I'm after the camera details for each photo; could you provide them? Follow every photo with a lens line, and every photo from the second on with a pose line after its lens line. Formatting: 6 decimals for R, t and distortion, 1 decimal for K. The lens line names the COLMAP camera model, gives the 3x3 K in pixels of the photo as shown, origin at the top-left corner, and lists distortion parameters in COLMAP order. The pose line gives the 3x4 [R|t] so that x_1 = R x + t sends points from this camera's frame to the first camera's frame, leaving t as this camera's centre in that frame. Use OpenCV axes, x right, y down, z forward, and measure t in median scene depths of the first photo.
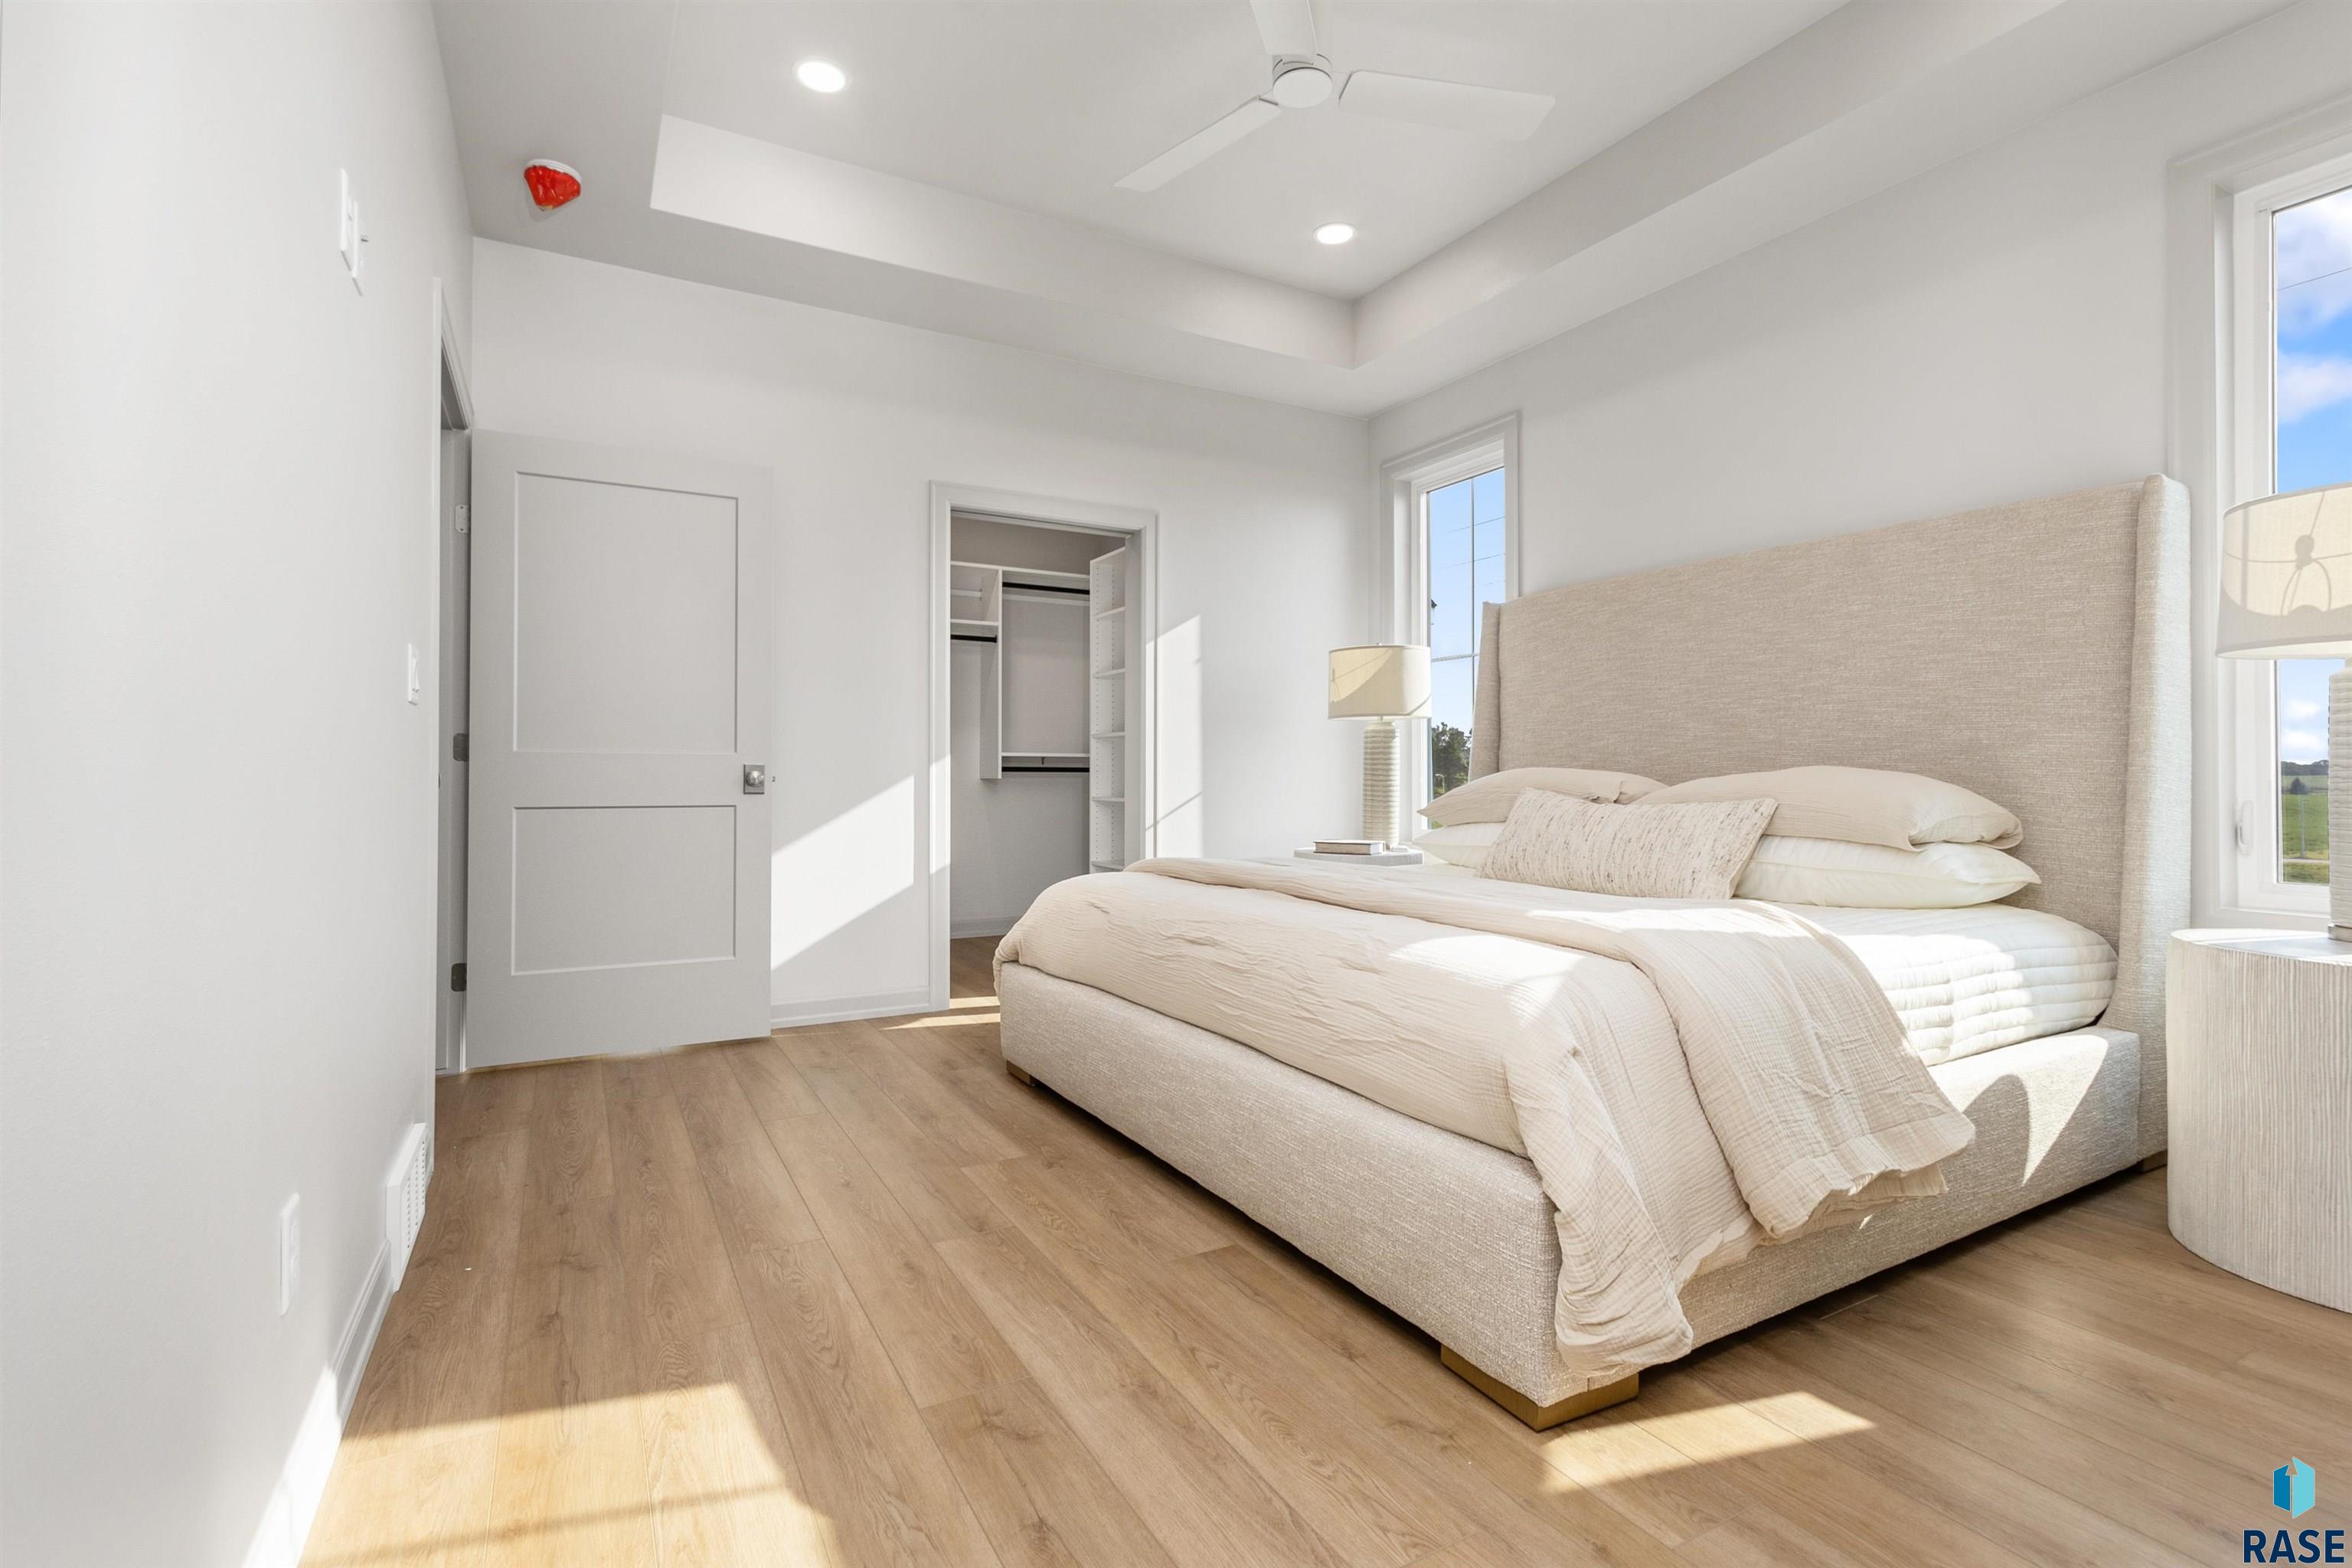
lens RADIAL K [[1072.5, 0, 1171.9], [0, 1072.5, 780.1], [0, 0, 1]] dist [0.001985, -0.000404]
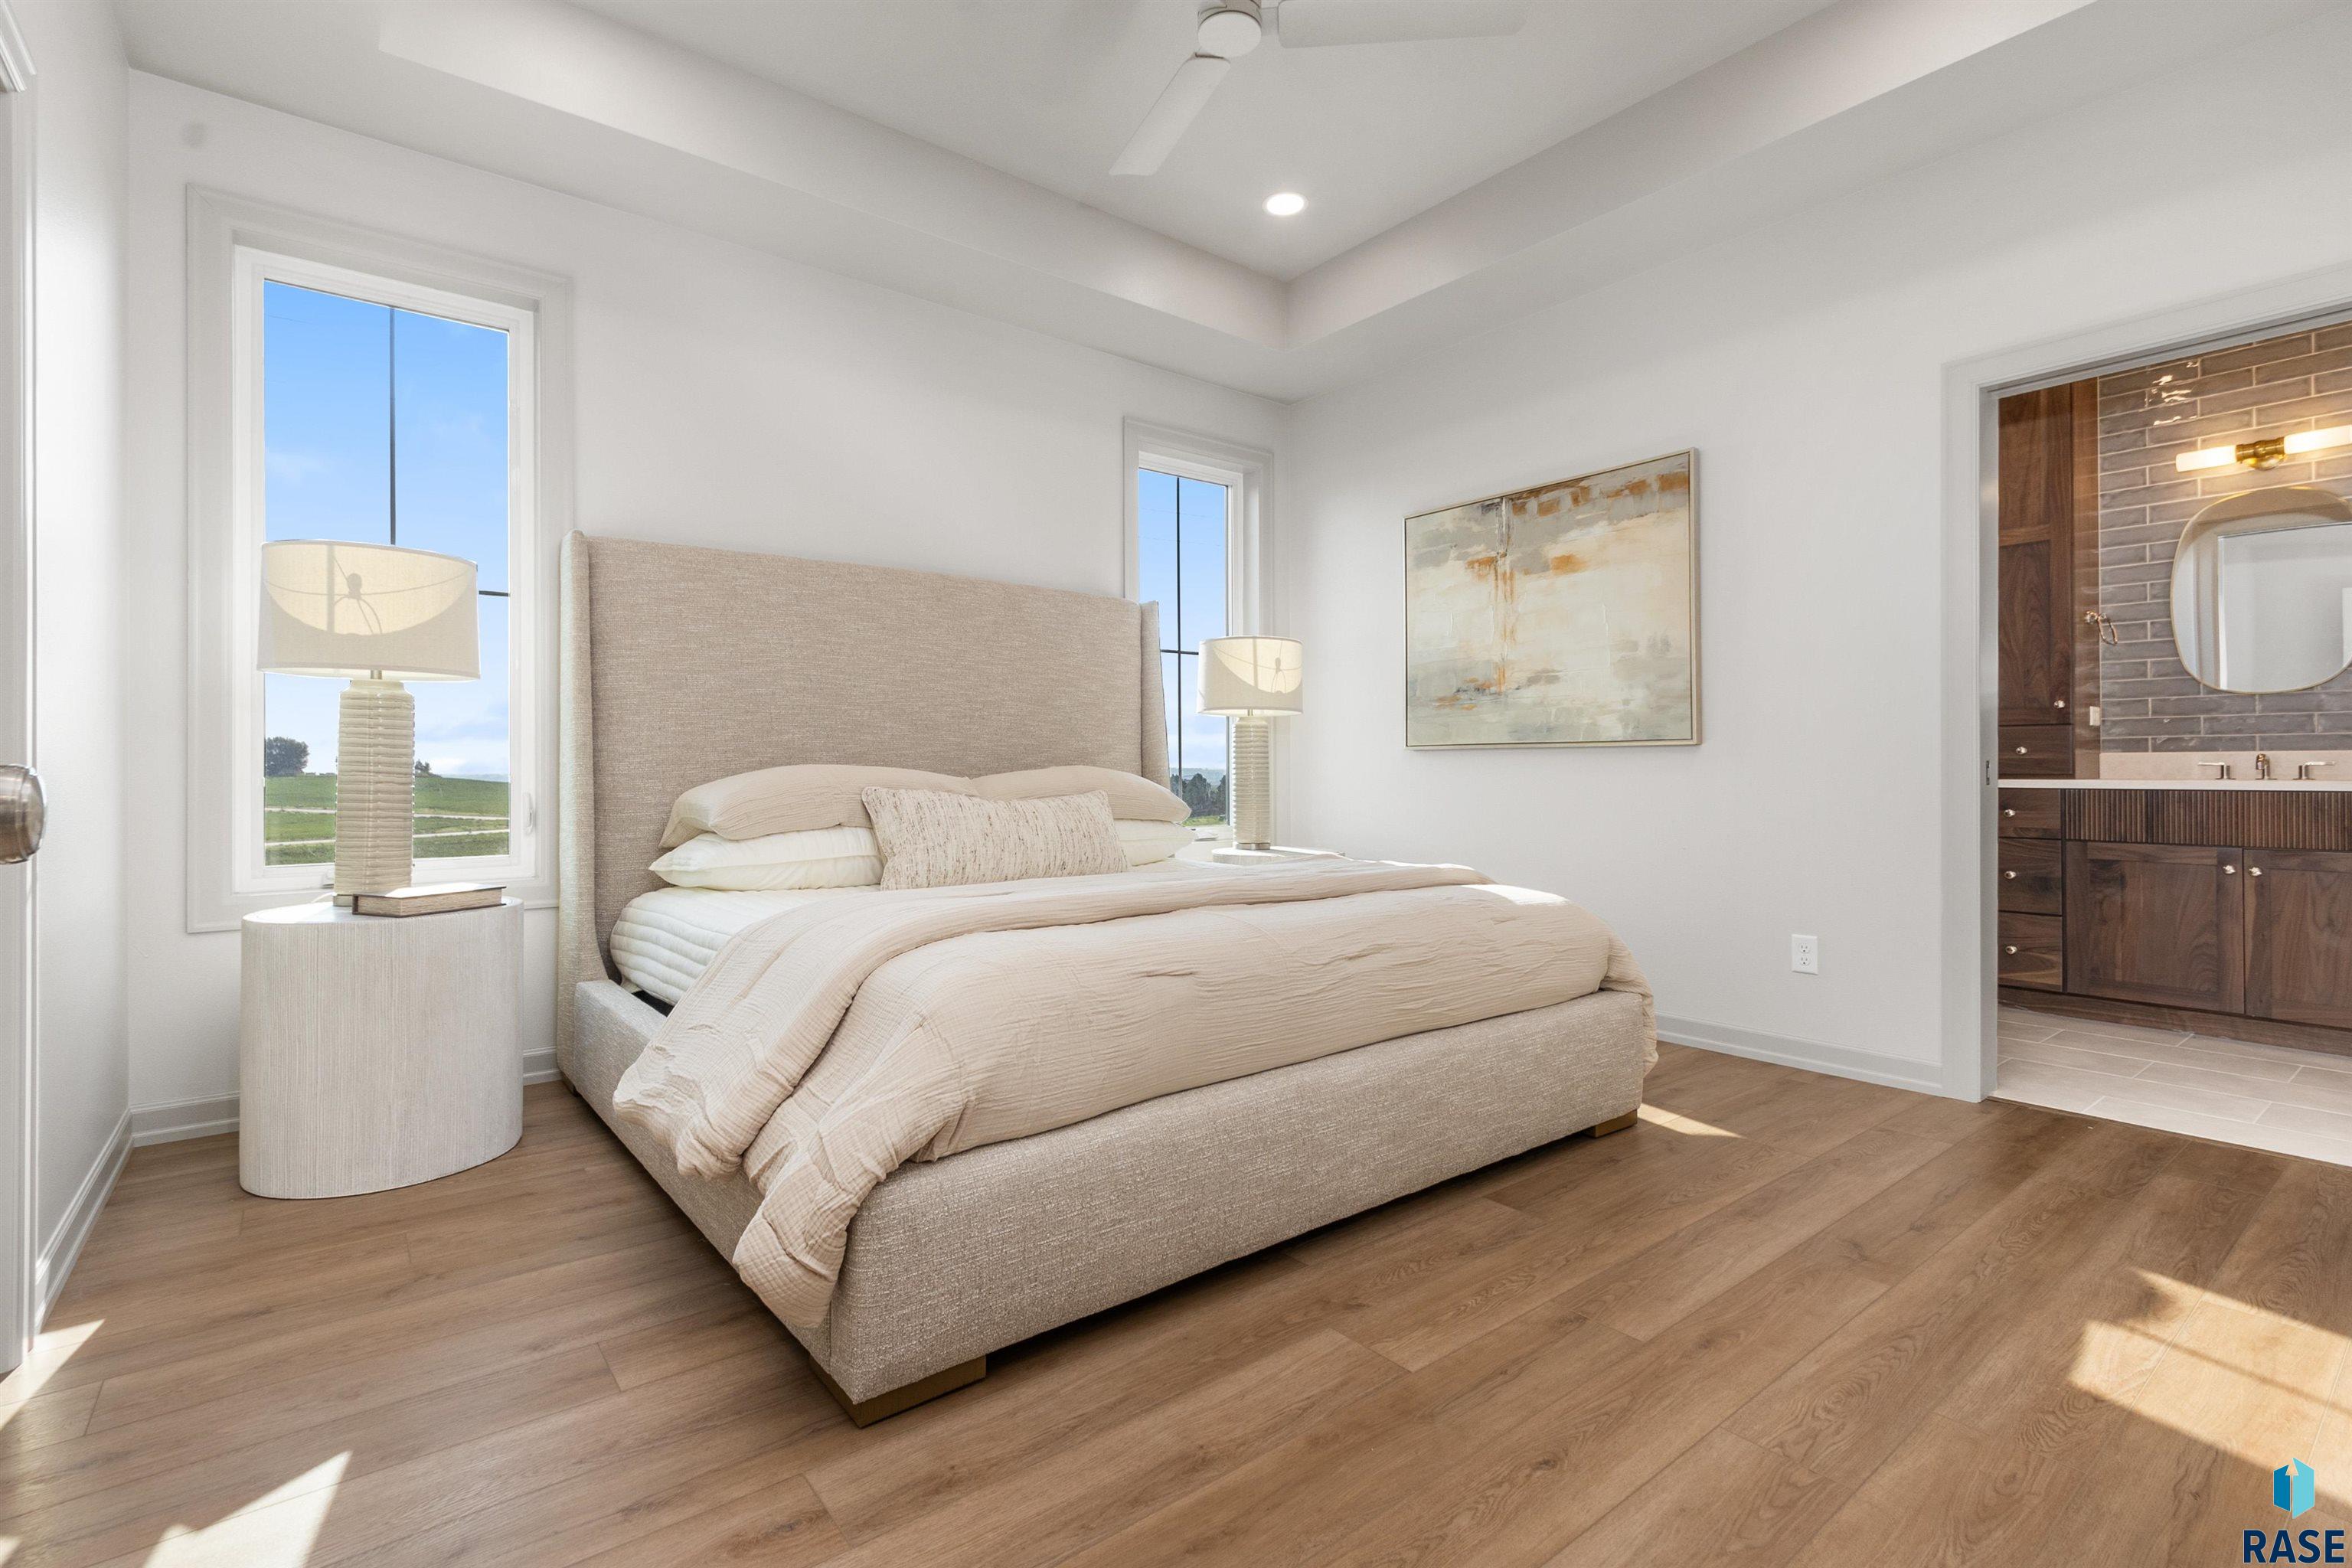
lens RADIAL K [[1072.5, 0, 1169.1], [0, 1072.5, 765.0], [0, 0, 1]] dist [0.001985, -0.000404]
pose [[-0.147506, -0.000403, 0.989061, -1.044028], [0.004535, 0.999989, 0.001084, -0.019041], [-0.989051, 0.004646, -0.147503, 1.561579]]
